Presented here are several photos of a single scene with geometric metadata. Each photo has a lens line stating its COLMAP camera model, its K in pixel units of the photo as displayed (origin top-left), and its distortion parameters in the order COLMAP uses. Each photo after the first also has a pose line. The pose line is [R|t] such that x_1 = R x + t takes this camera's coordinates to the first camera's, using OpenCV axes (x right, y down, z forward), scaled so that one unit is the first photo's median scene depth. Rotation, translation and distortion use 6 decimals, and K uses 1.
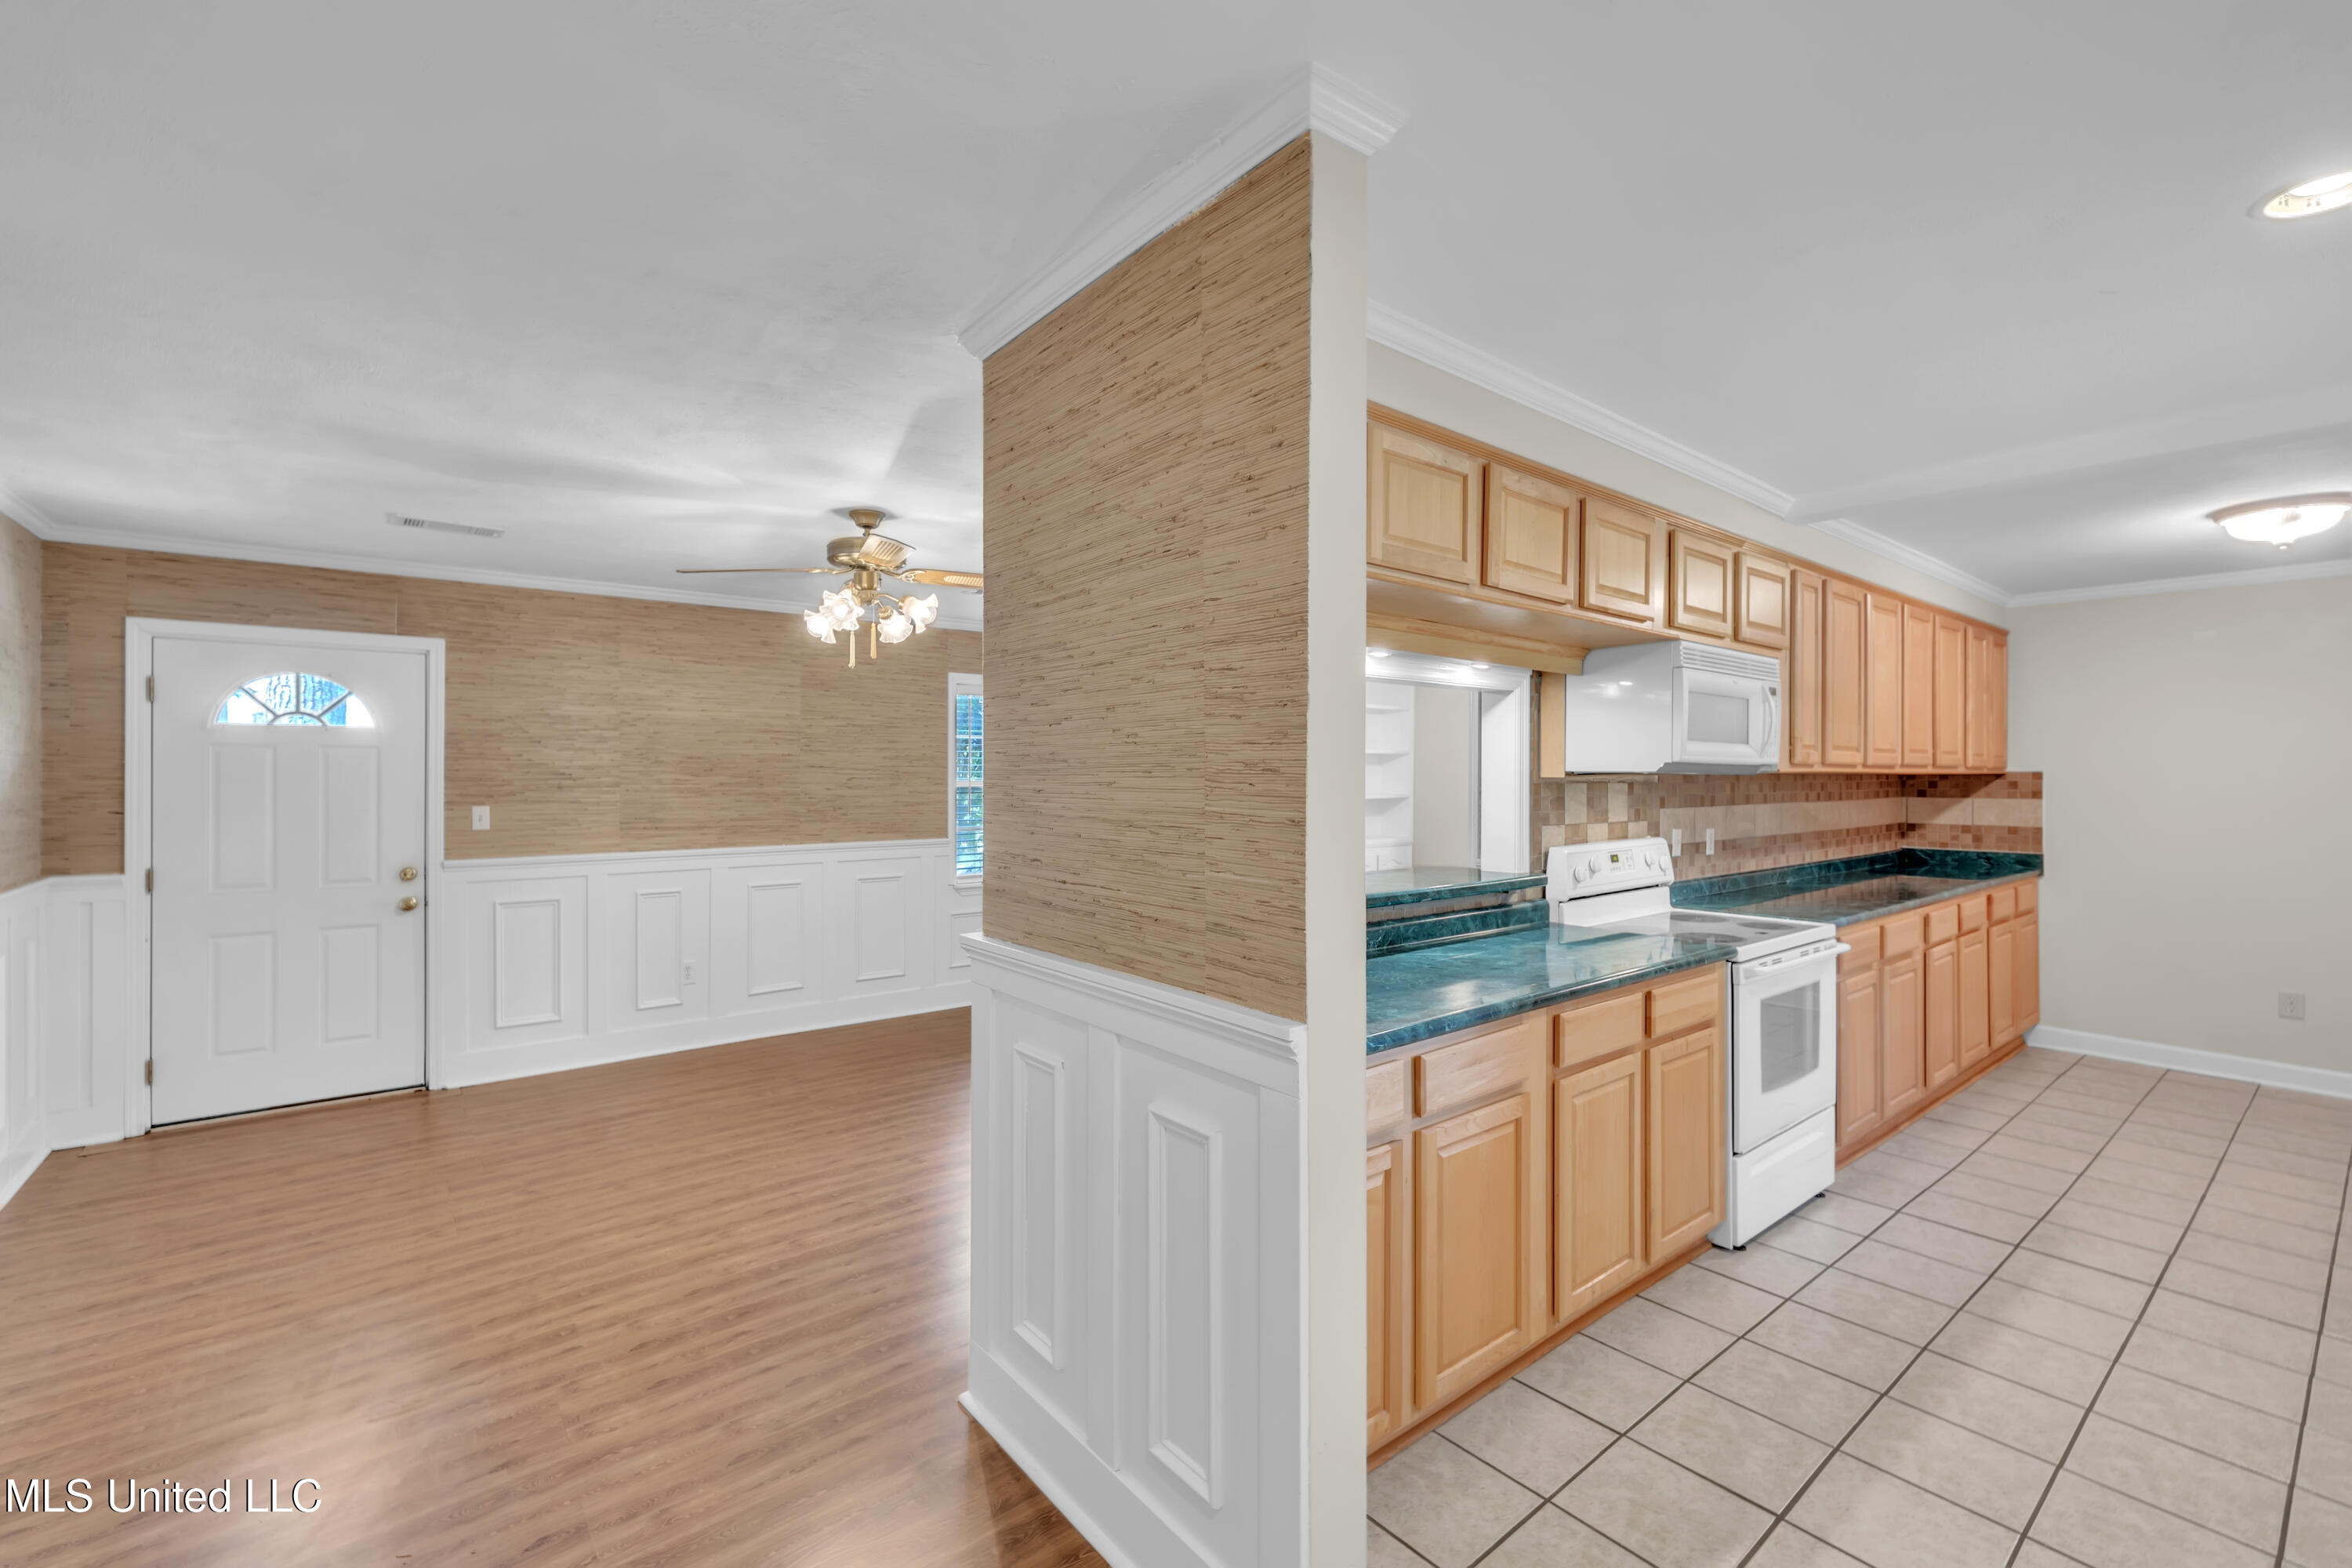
lens RADIAL K [[1031.8, 0, 1168.9], [0, 1031.8, 782.3], [0, 0, 1]] dist [0.002822, 0.000329]
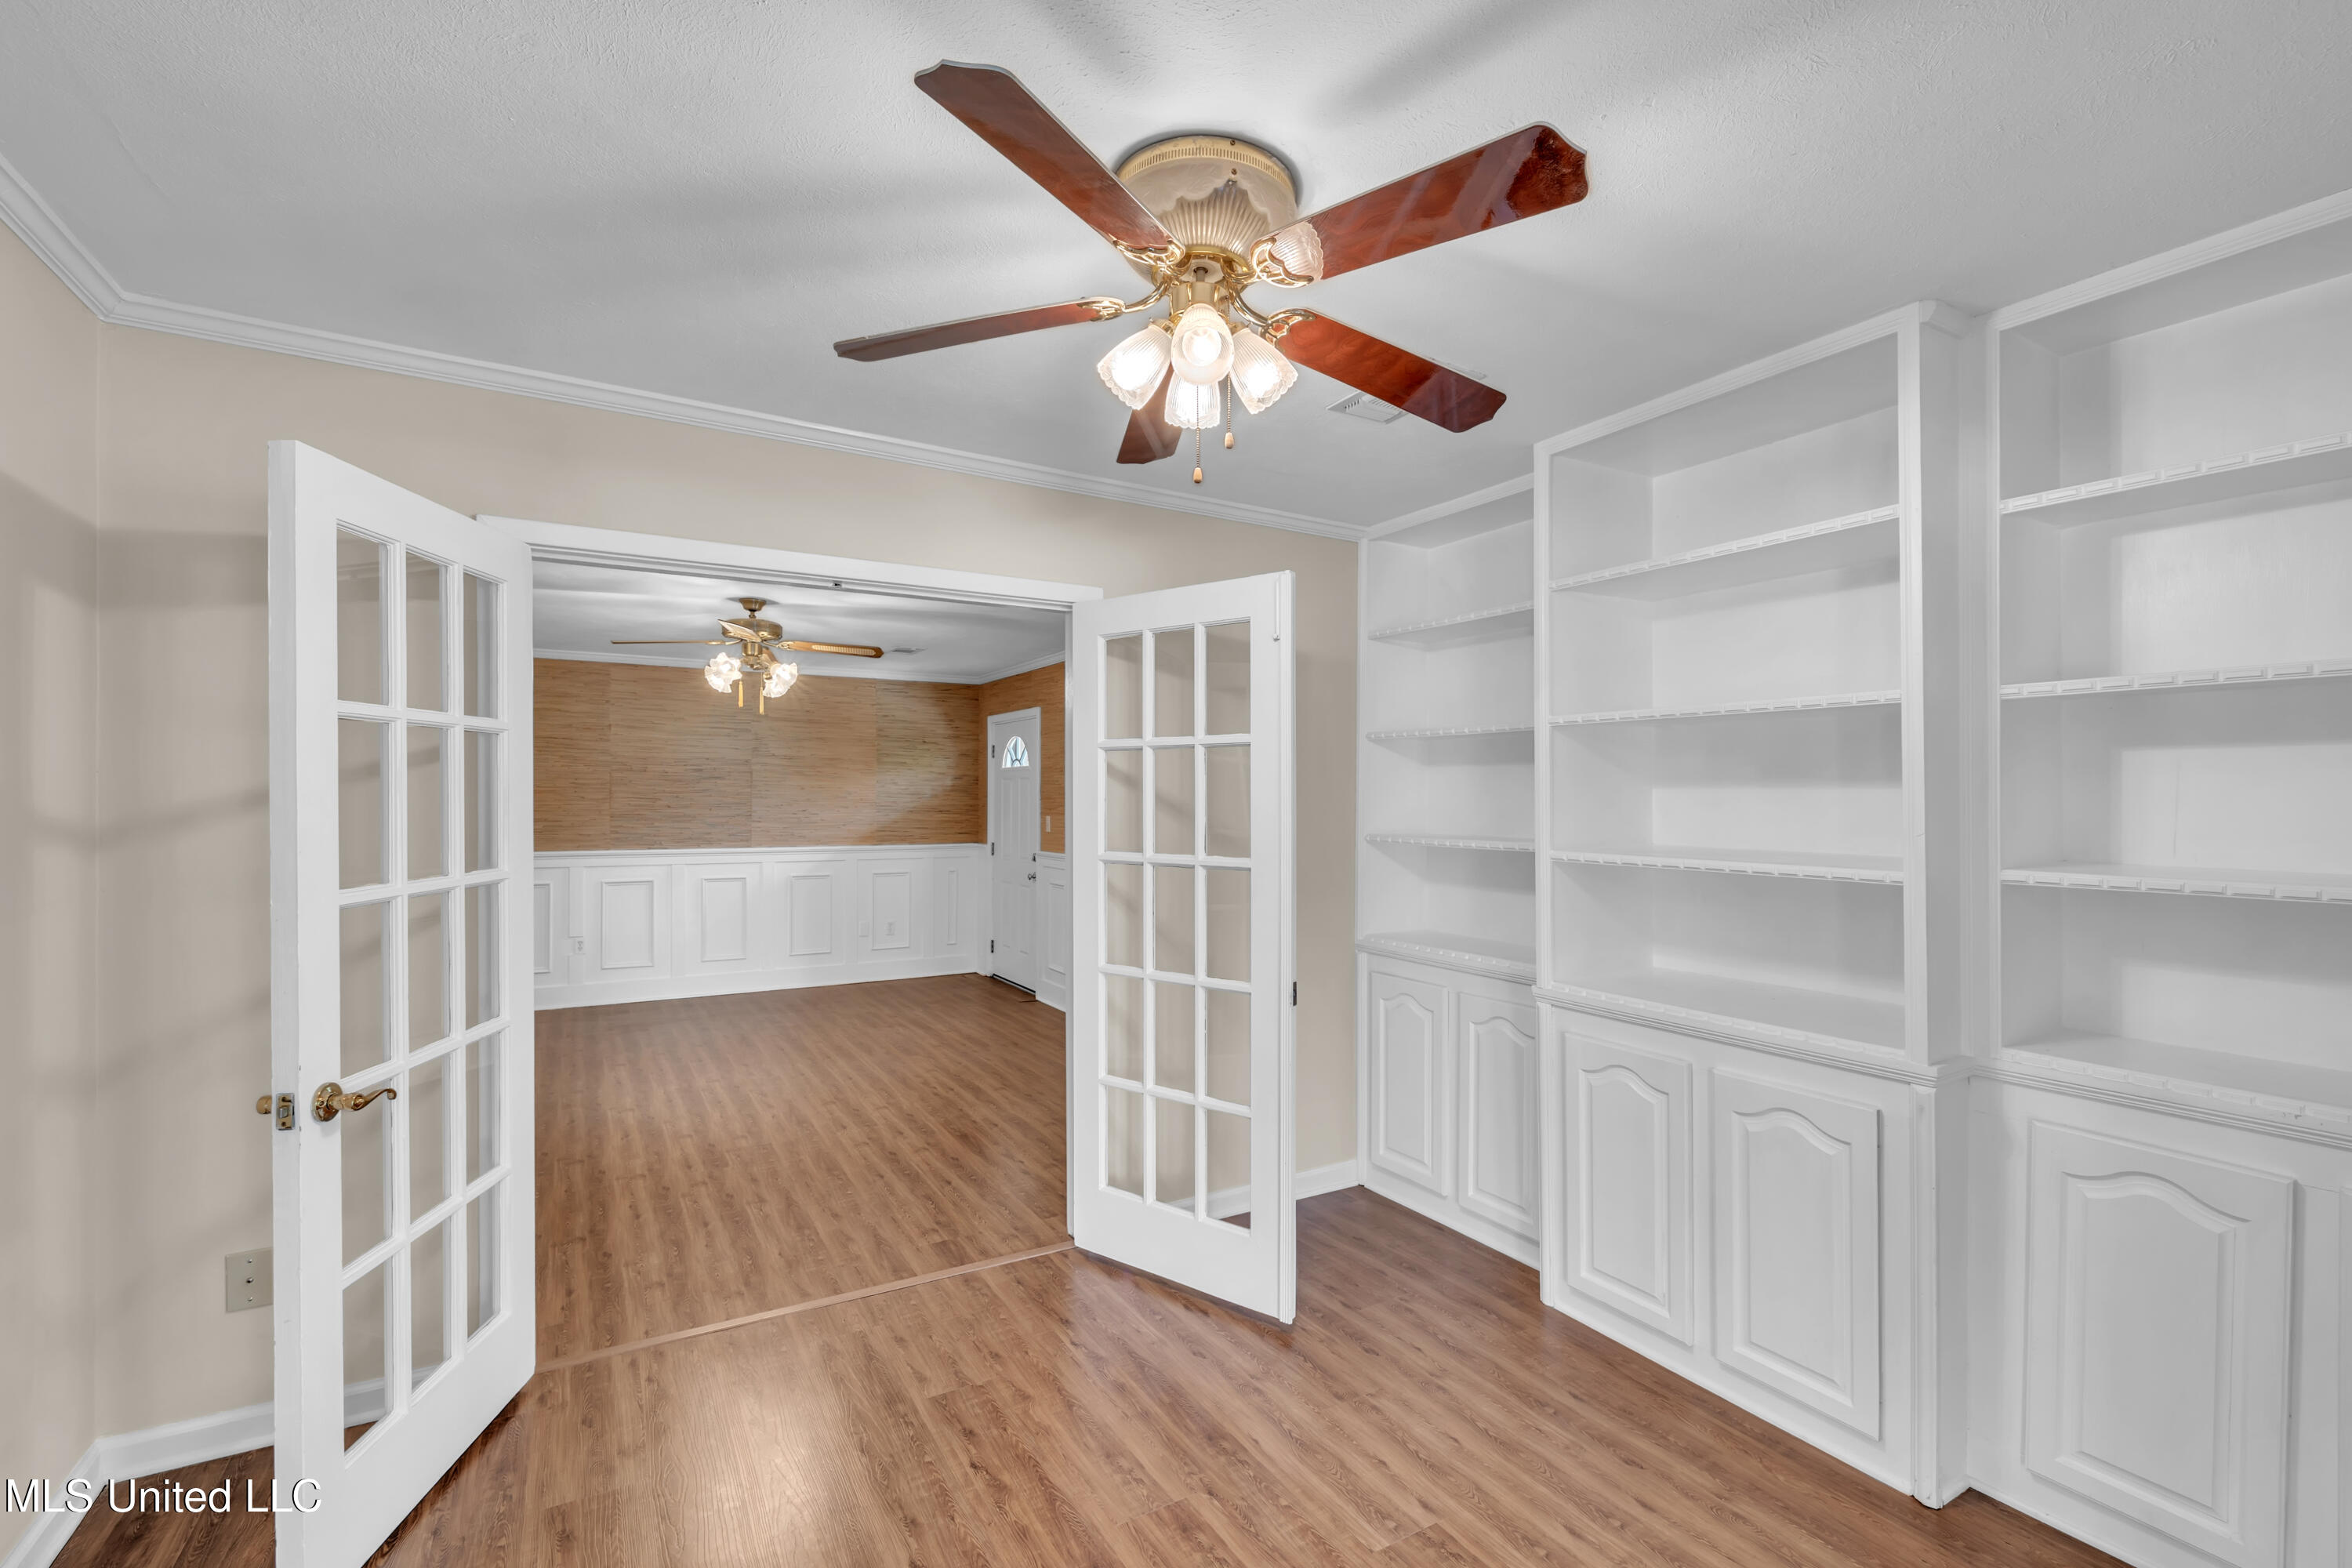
lens RADIAL K [[1031.8, 0, 1172.4], [0, 1031.8, 787.2], [0, 0, 1]] dist [0.002822, 0.000329]
pose [[-0.124491, -0.006463, -0.992200, 0.985599], [-0.008911, 0.999946, -0.005396, -0.015288], [0.992181, 0.008170, -0.124542, 1.707188]]
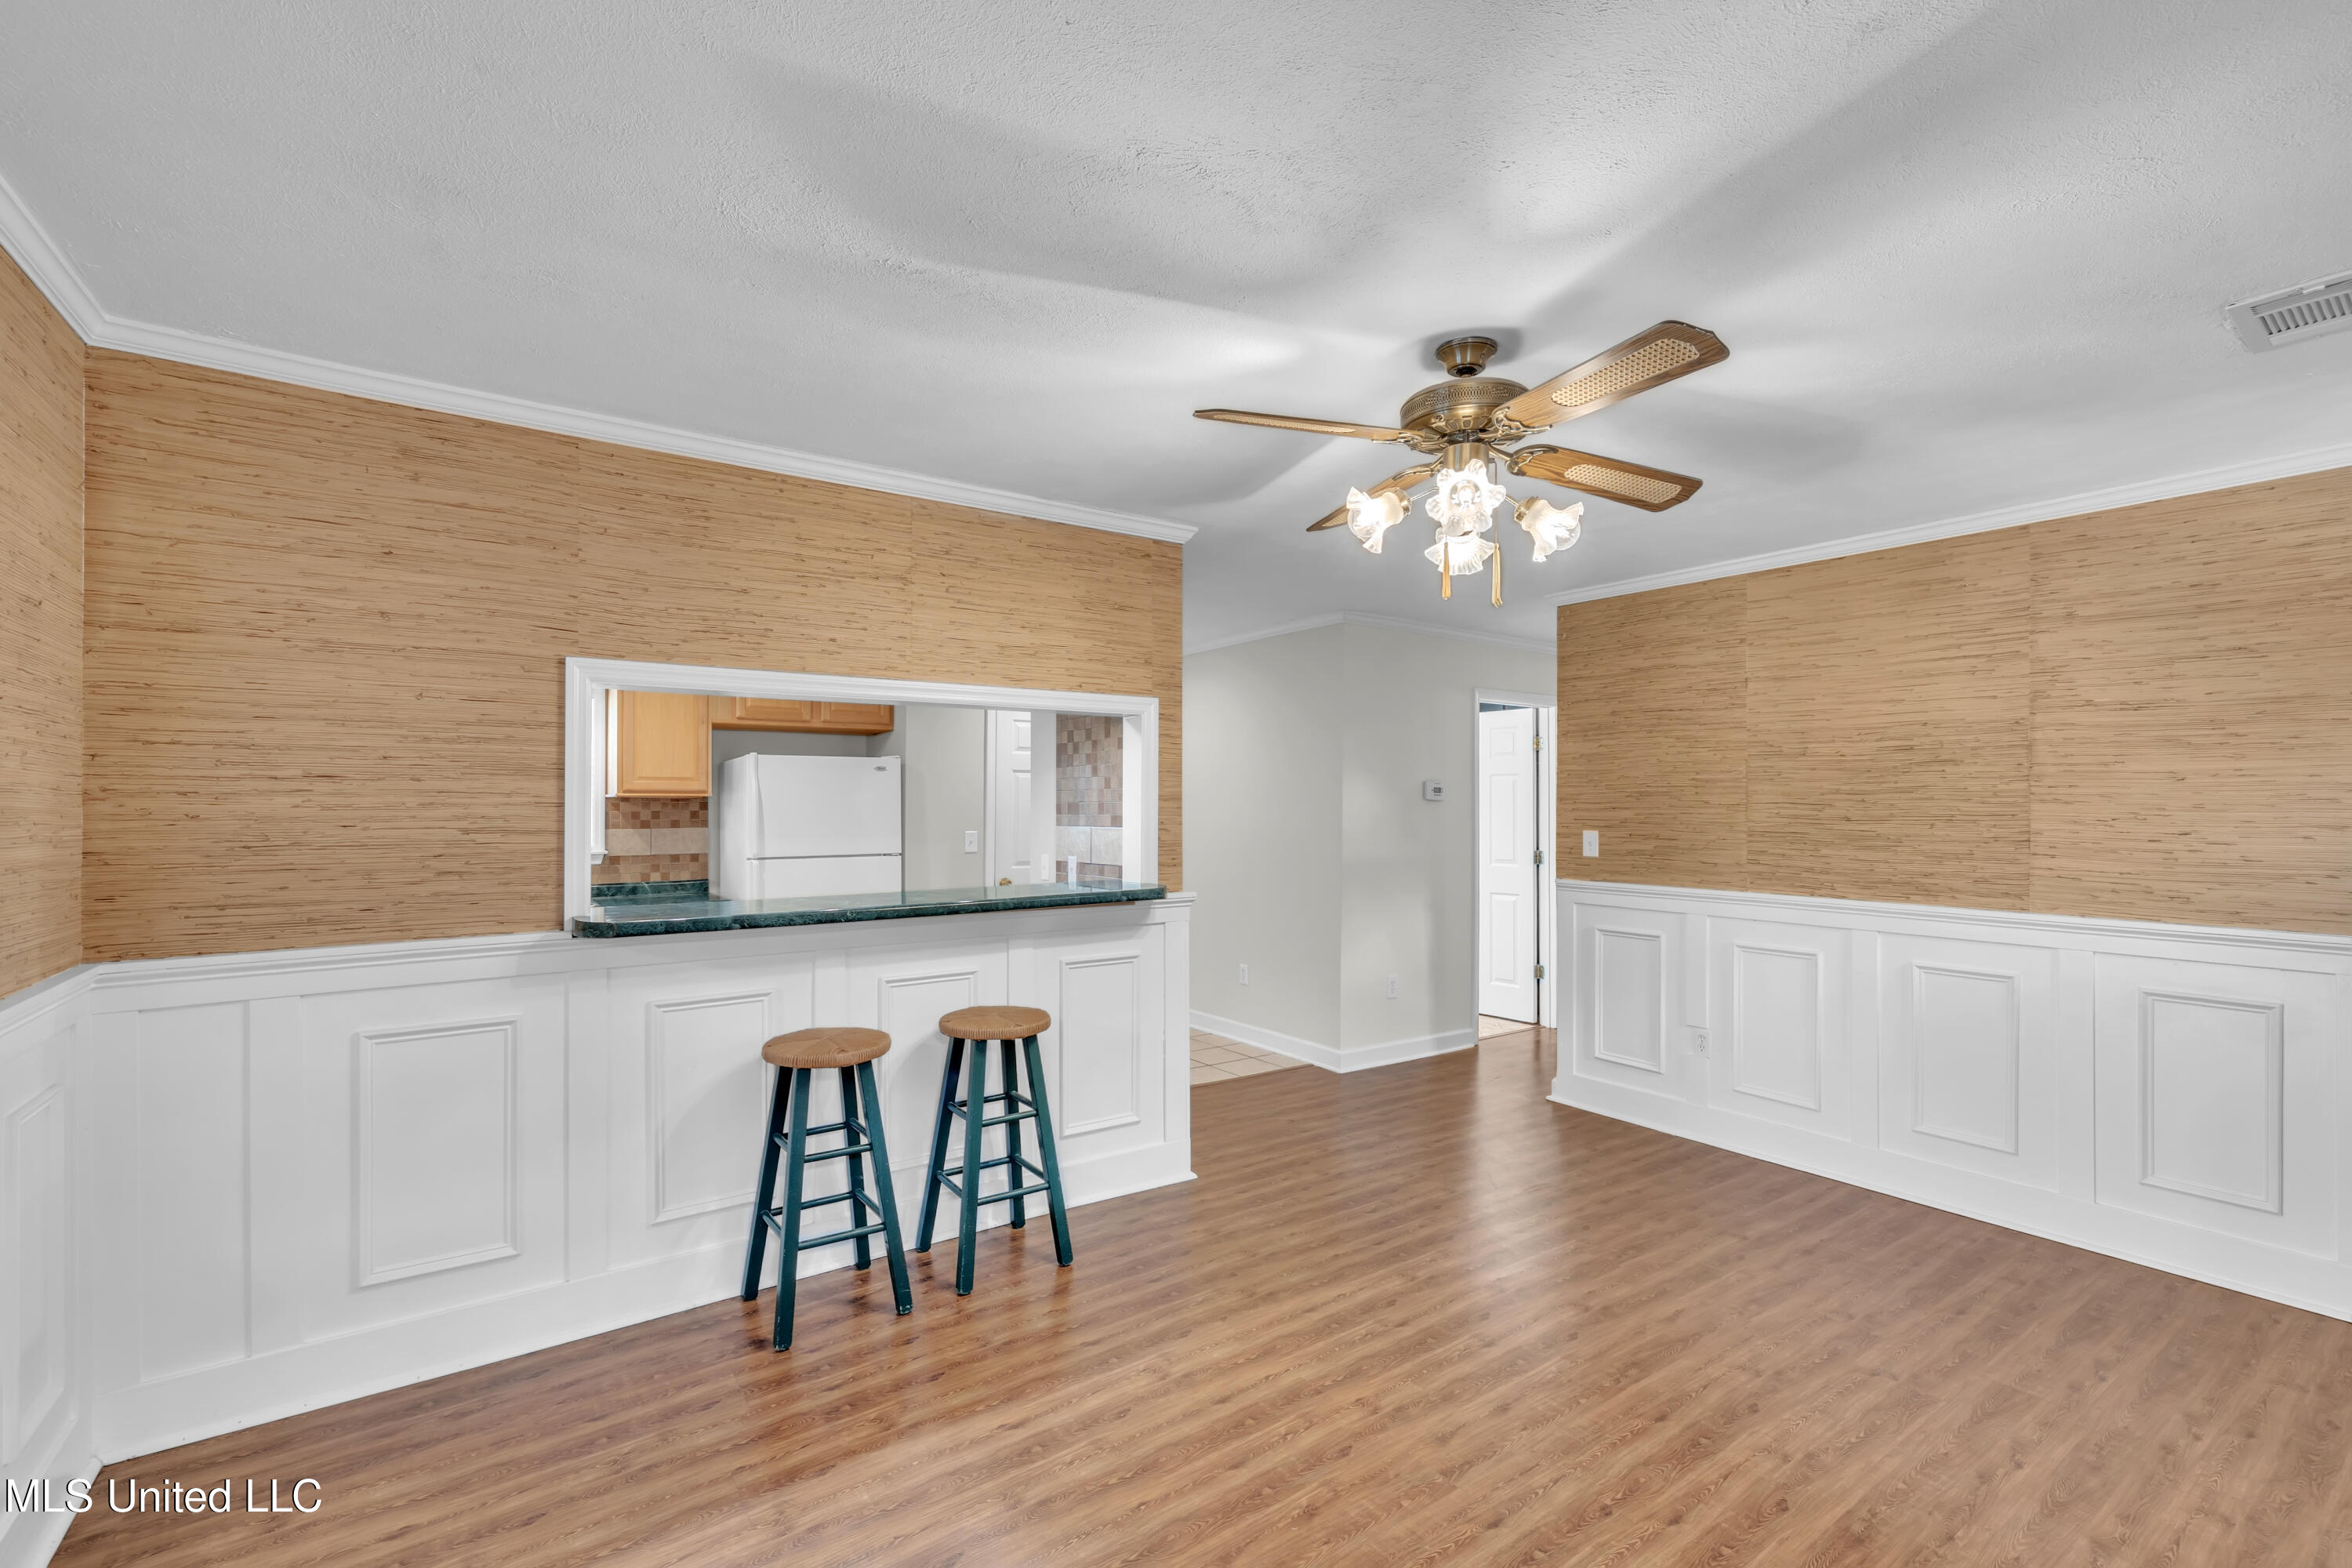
lens RADIAL K [[1031.8, 0, 1184.0], [0, 1031.8, 778.2], [0, 0, 1]] dist [0.002822, 0.000329]
pose [[-0.998774, 0.007038, 0.049009, -0.159708], [0.006175, 0.999823, -0.017748, -0.007876], [-0.049125, -0.017424, -0.998641, 1.595695]]
